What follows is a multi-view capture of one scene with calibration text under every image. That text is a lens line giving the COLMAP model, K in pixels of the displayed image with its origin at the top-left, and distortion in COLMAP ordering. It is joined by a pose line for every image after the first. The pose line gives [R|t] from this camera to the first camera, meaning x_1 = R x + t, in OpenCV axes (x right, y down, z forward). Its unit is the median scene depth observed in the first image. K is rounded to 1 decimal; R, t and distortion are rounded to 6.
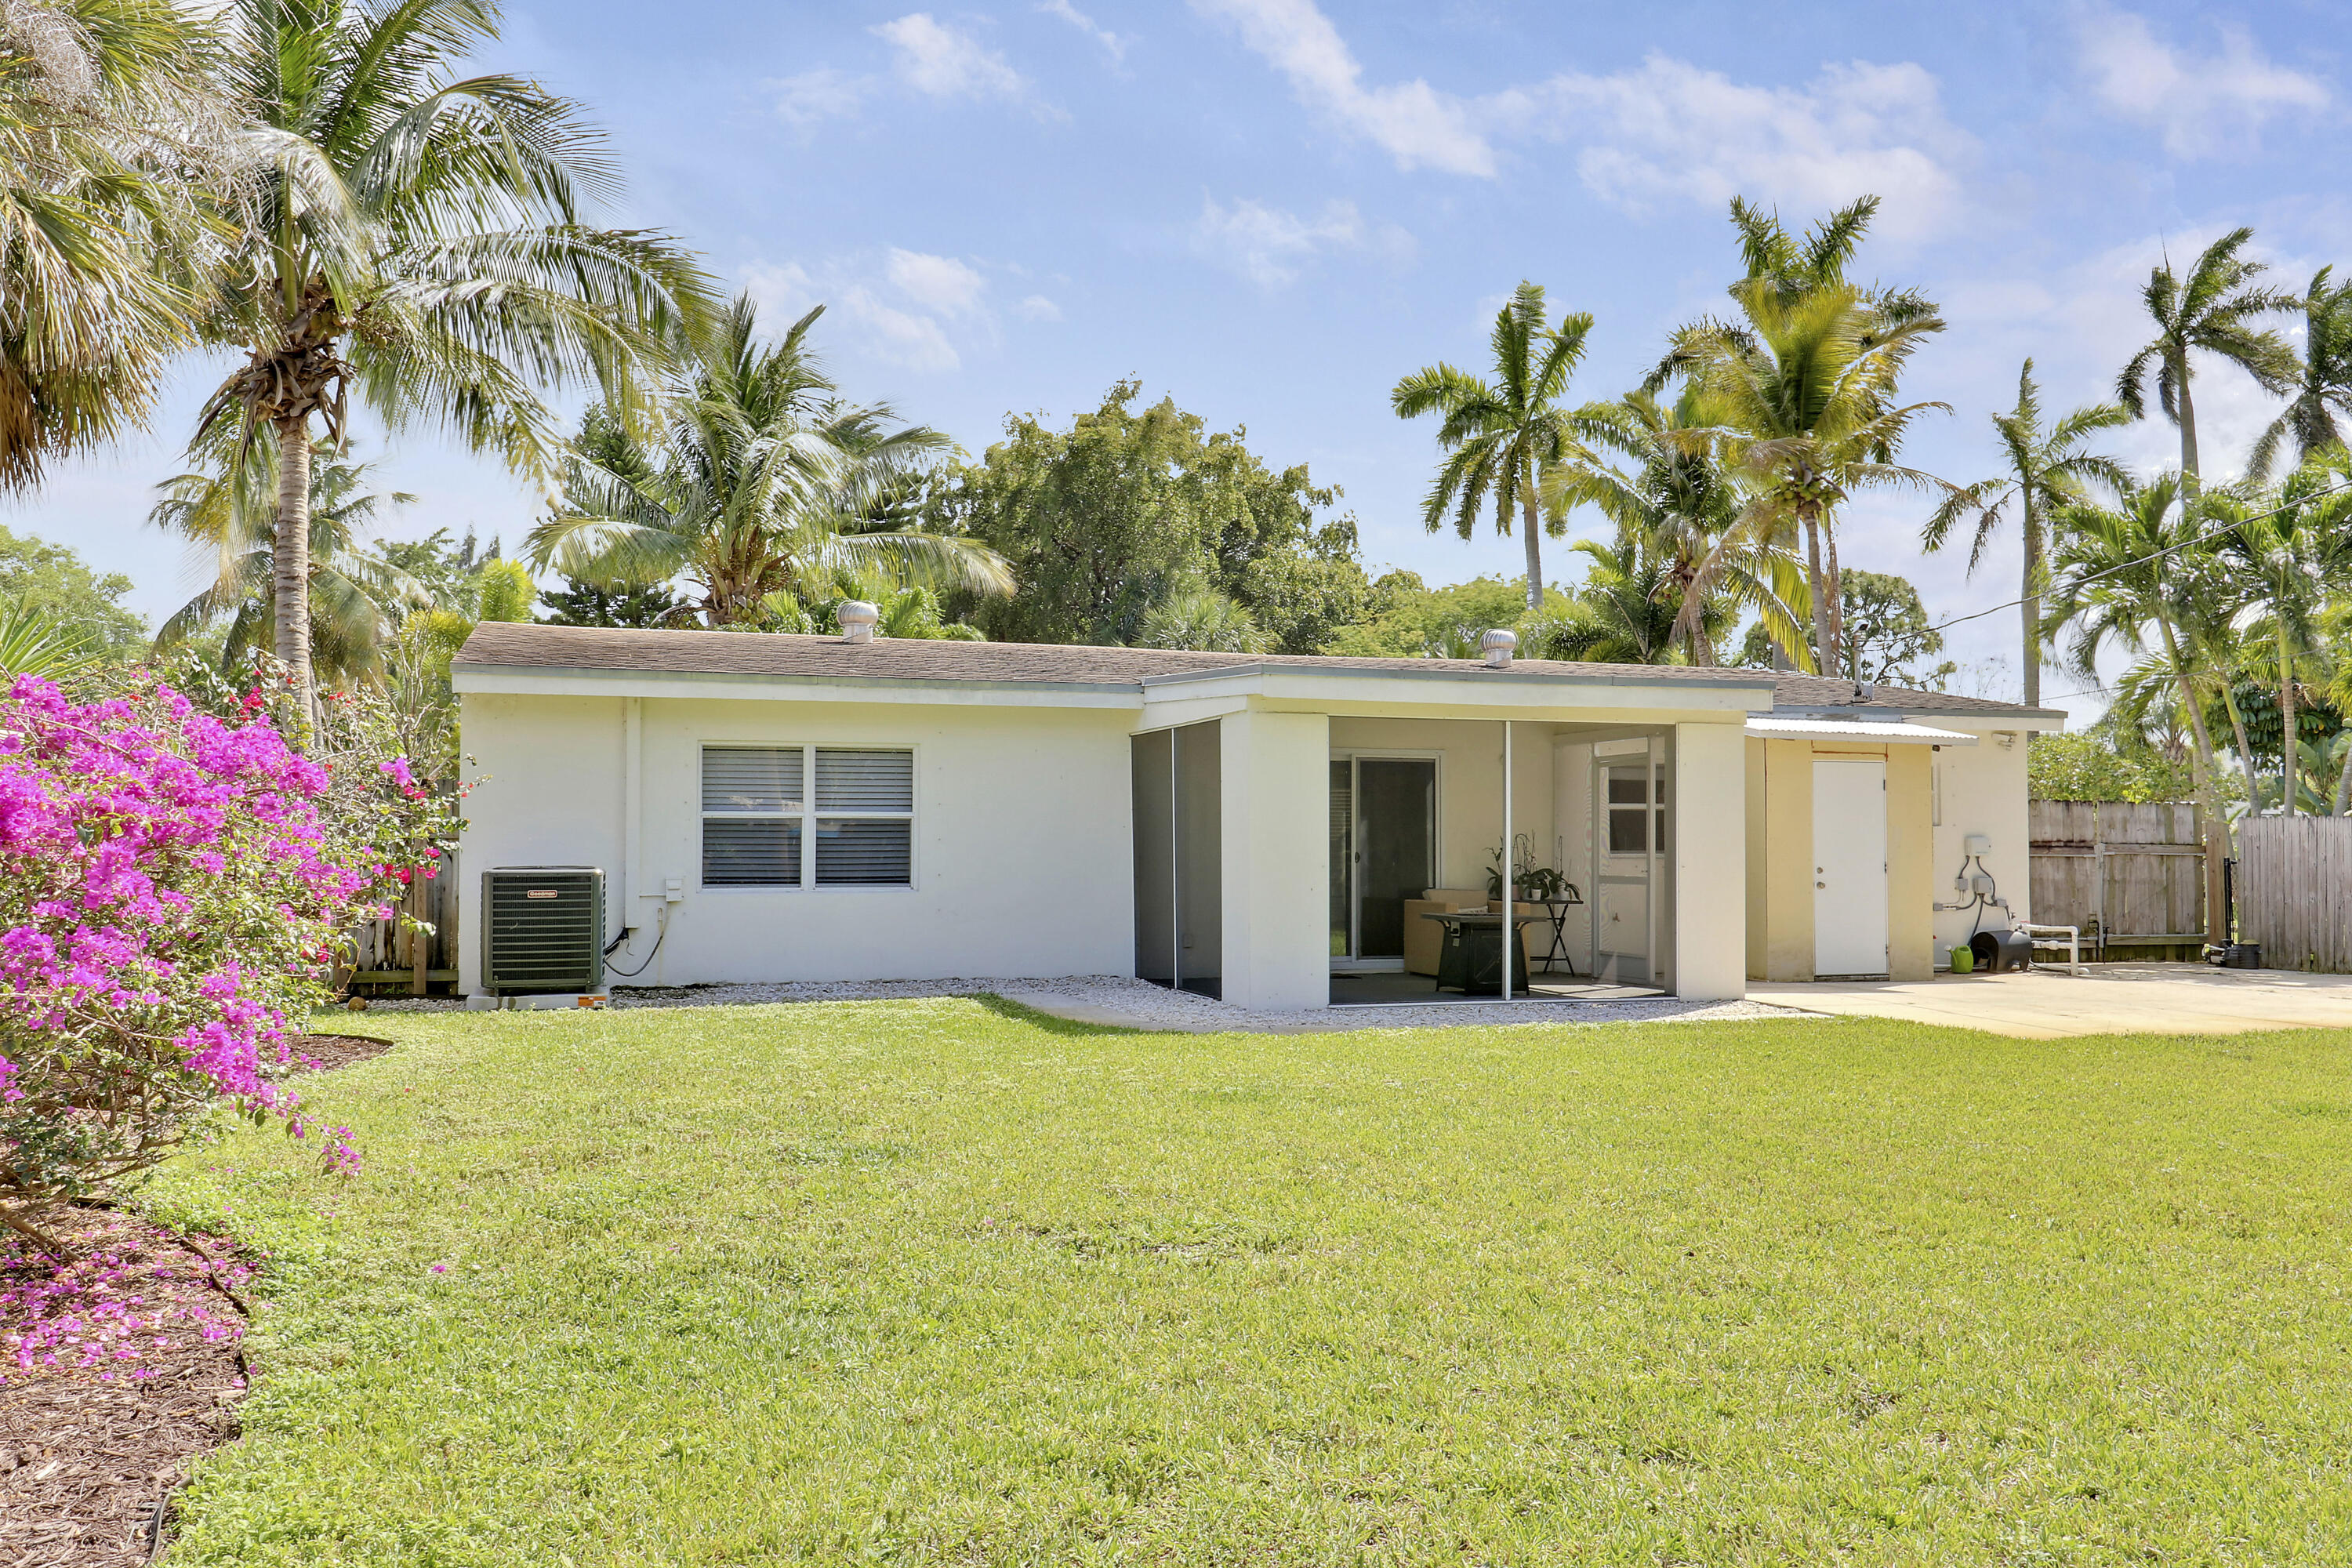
lens RADIAL K [[1111.4, 0, 1179.4], [0, 1111.4, 814.6], [0, 0, 1]] dist [0.000914, 0.000170]
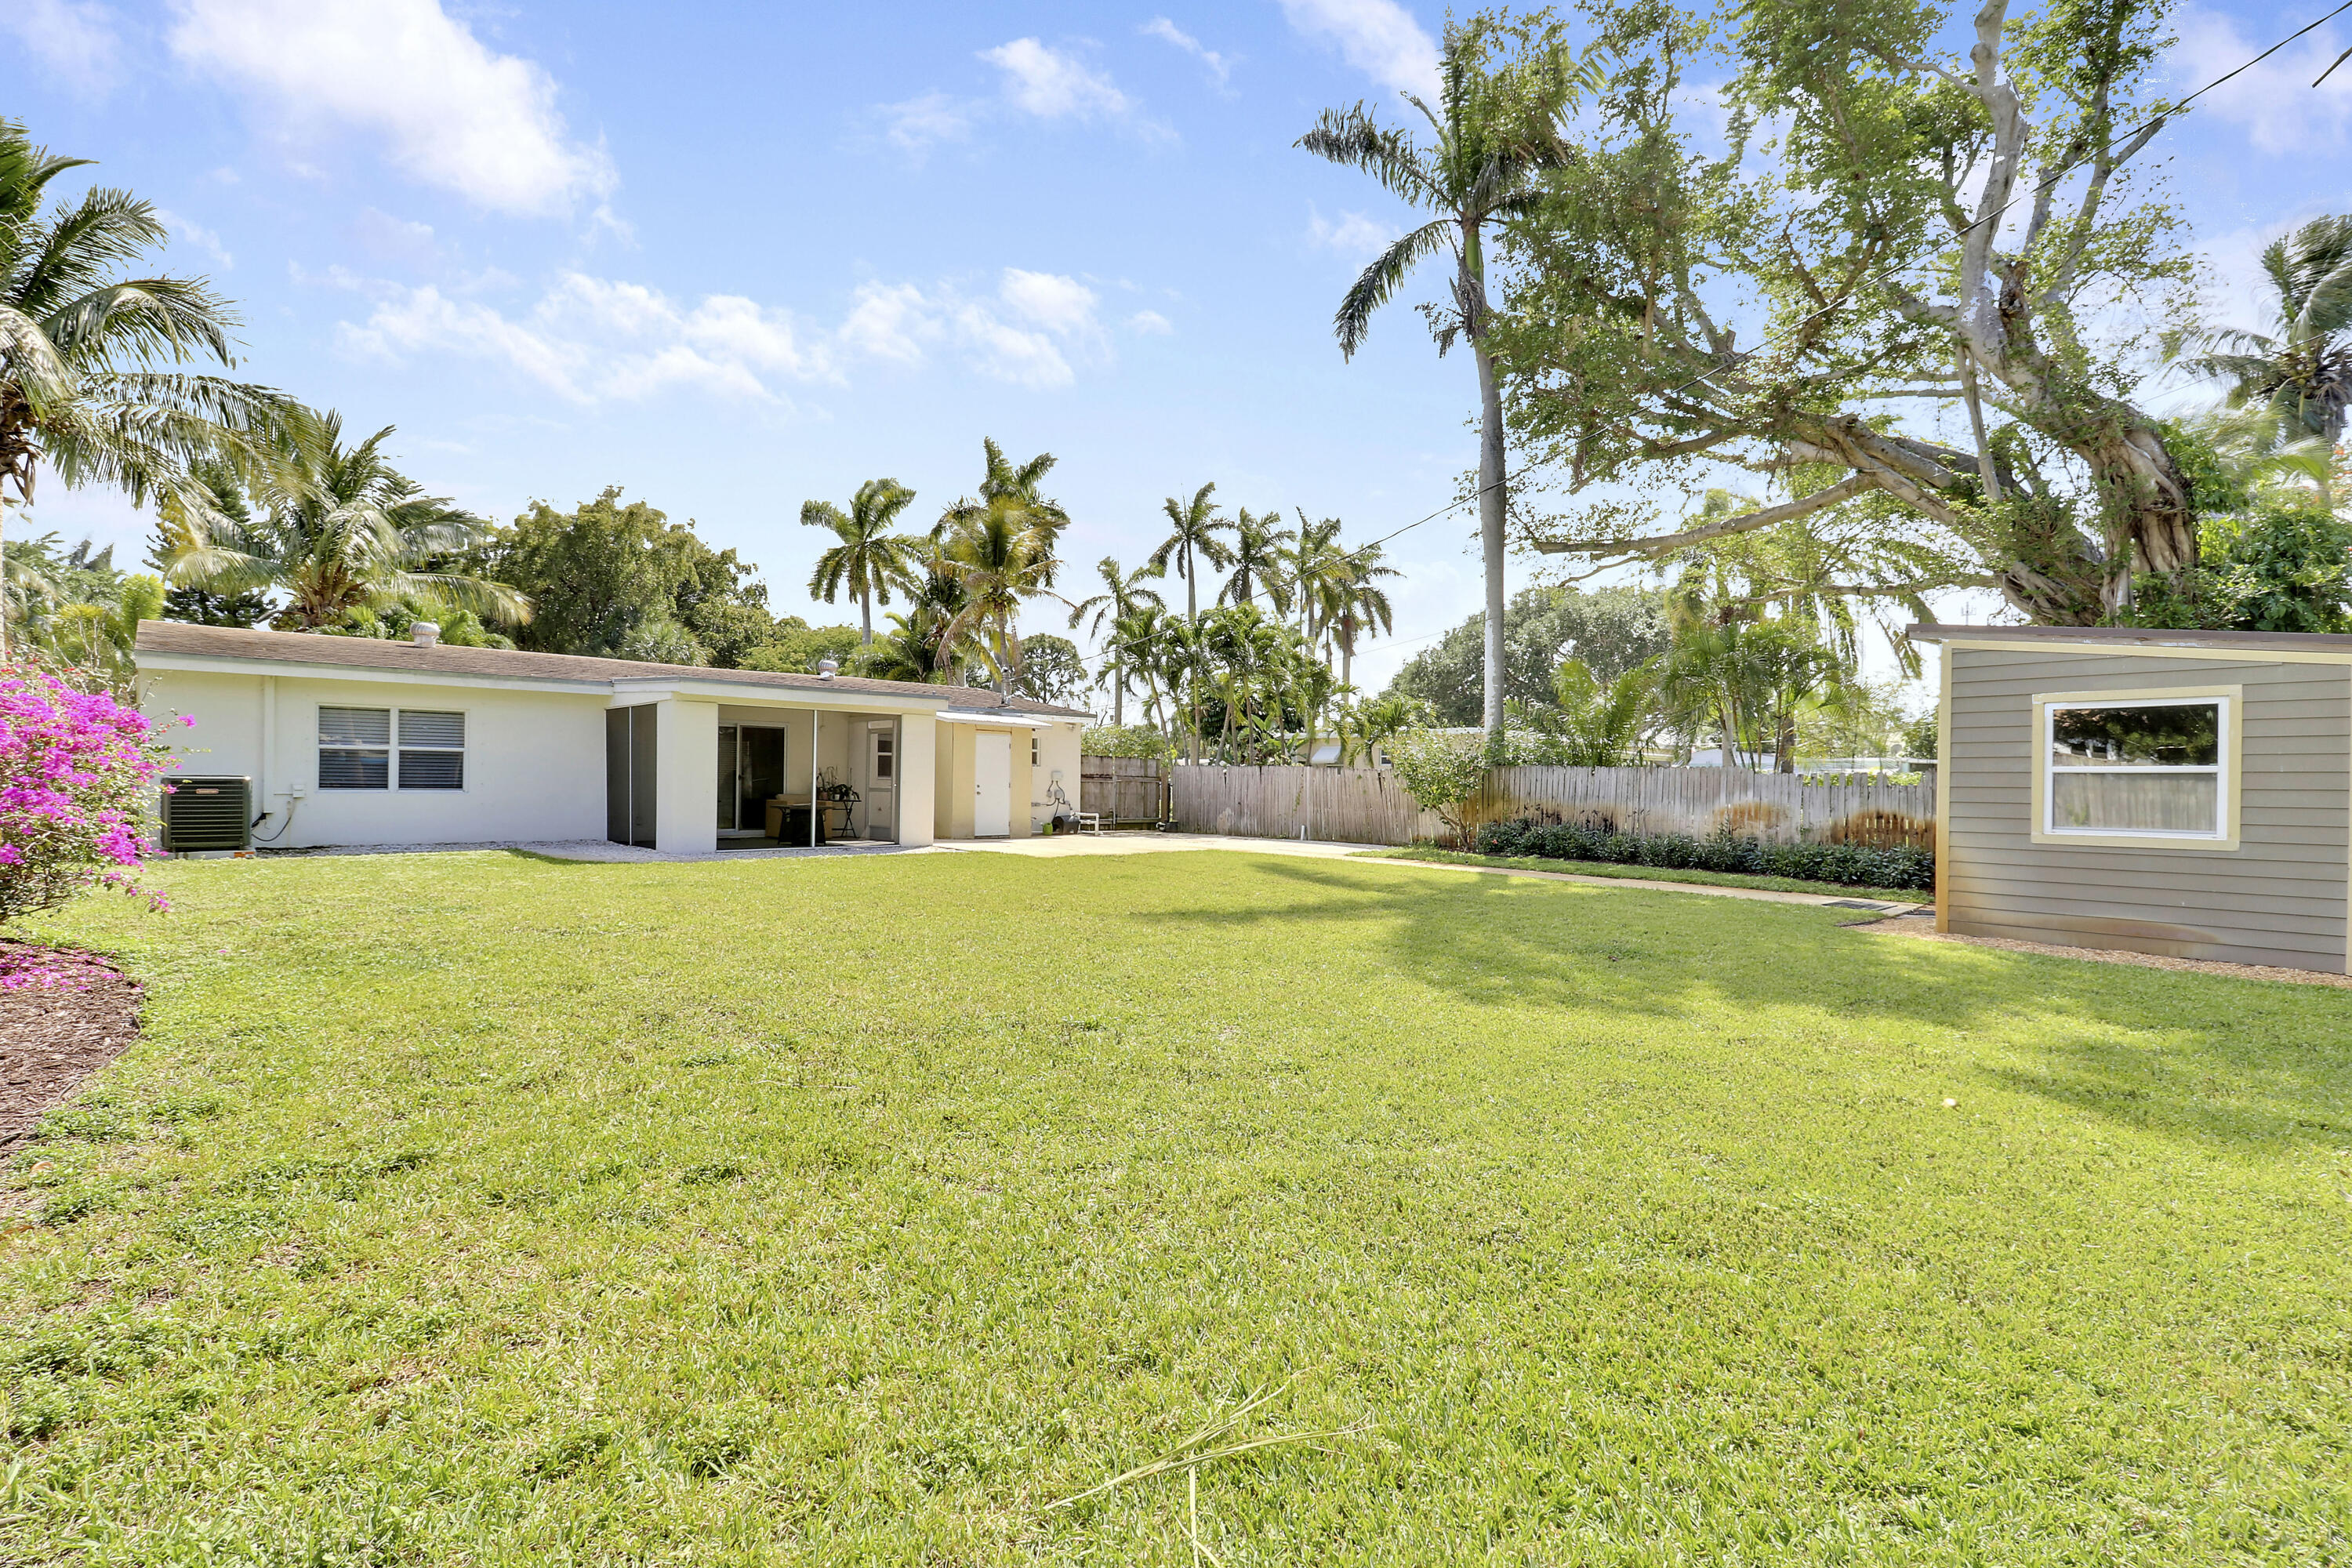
lens RADIAL K [[1094.2, 0, 1214.6], [0, 1094.2, 789.0], [0, 0, 1]] dist [0.012924, -0.017718]
pose [[0.918400, 0.009612, 0.395536, 0.151220], [-0.016038, 0.999788, 0.012944, 0.019336], [-0.395327, -0.018232, 0.918359, -0.975818]]
